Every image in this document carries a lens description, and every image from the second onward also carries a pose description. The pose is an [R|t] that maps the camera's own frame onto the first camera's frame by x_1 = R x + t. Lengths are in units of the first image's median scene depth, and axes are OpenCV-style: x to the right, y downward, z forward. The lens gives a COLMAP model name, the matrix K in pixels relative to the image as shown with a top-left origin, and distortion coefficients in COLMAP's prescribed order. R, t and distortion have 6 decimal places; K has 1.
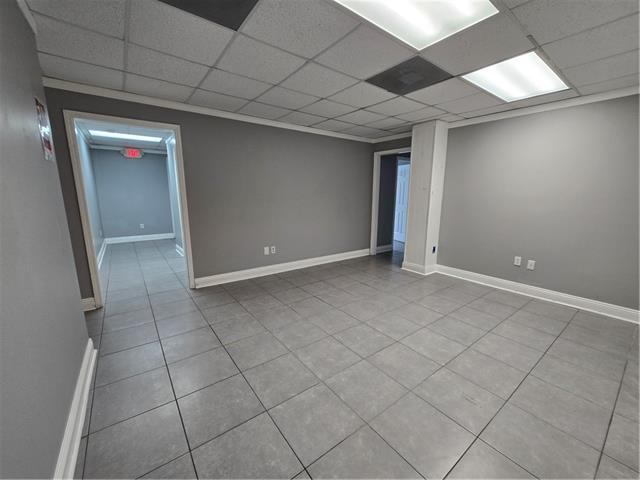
lens RADIAL K [[262.2, 0, 319.4], [0, 262.2, 240.8], [0, 0, 1]] dist [-0.001751, -0.000238]
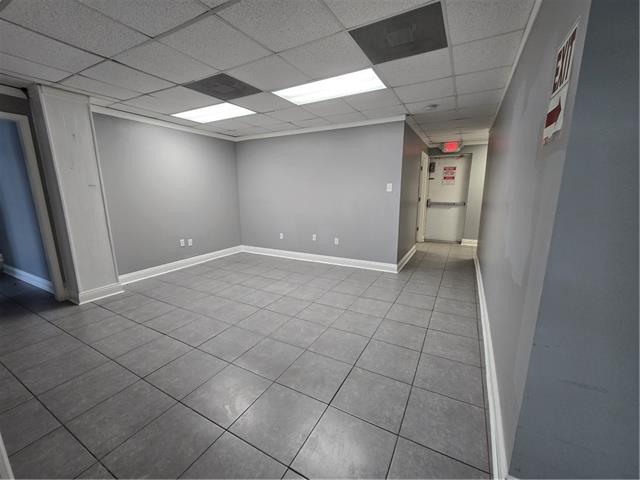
lens RADIAL K [[262.2, 0, 320.2], [0, 262.2, 242.9], [0, 0, 1]] dist [-0.001751, -0.000238]
pose [[-0.416734, -0.186732, 0.889643, -0.843672], [0.165394, 0.946763, 0.276196, -0.209592], [-0.893856, 0.262242, -0.363664, 1.076781]]
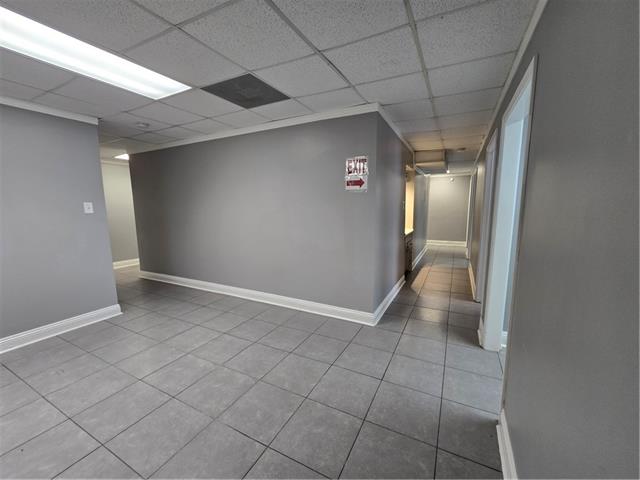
lens RADIAL K [[262.2, 0, 321.4], [0, 262.2, 241.7], [0, 0, 1]] dist [-0.001751, -0.000238]
pose [[-0.899275, 0.059509, -0.433316, -0.035939], [-0.076737, 0.953868, 0.290254, -0.289645], [0.430599, 0.294269, -0.853224, 1.501621]]
